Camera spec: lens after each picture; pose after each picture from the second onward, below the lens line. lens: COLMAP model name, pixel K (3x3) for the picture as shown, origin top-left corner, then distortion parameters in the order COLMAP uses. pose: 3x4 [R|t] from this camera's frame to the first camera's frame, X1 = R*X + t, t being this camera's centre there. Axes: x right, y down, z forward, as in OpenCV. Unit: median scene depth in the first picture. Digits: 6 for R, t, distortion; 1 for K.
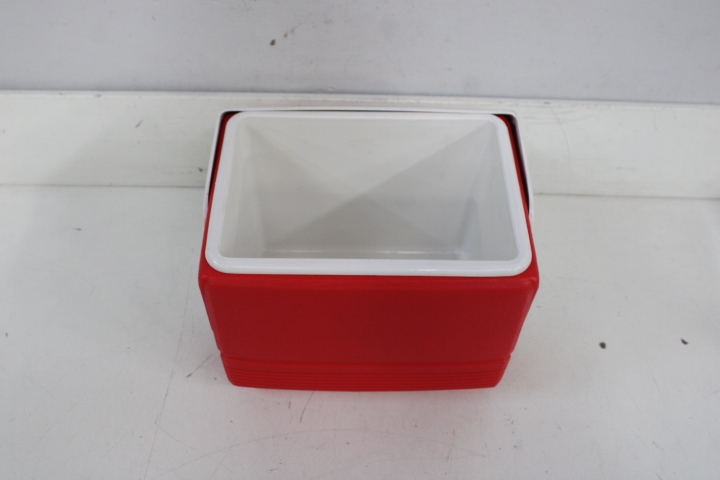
lens RADIAL K [[801.3, 0, 362.0], [0, 801.3, 237.8], [0, 0, 1]] dist [-0.071875, 0.000000]
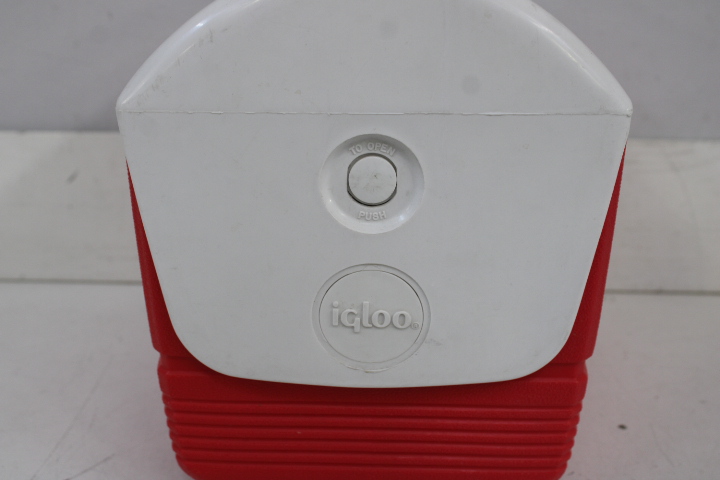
lens RADIAL K [[822.3, 0, 362.4], [0, 822.3, 233.9], [0, 0, 1]] dist [-0.069772, 0.000000]
pose [[0.999749, -0.005160, -0.021811, -0.009277], [-0.006235, 0.870693, -0.491787, 0.257031], [0.021528, 0.491799, 0.870442, 0.411637]]
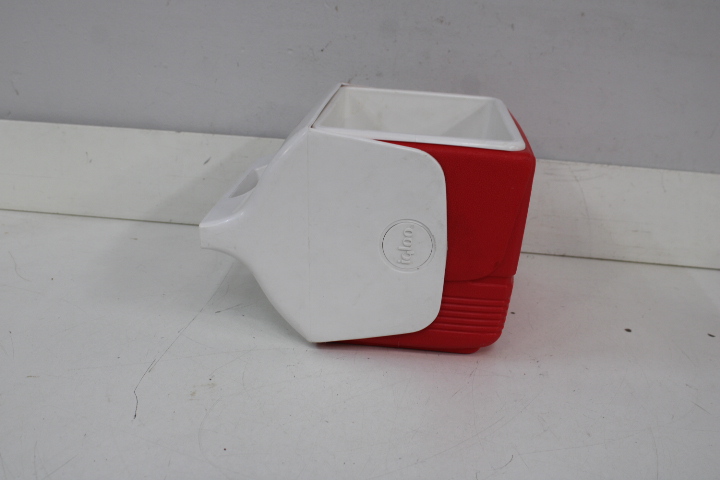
lens RADIAL K [[801.3, 0, 365.8], [0, 801.3, 238.5], [0, 0, 1]] dist [-0.071875, 0.000000]
pose [[0.996380, 0.060880, -0.059332, 0.023239], [-0.082396, 0.863376, -0.497788, 0.517389], [0.020921, 0.500875, 0.865267, 0.062733]]
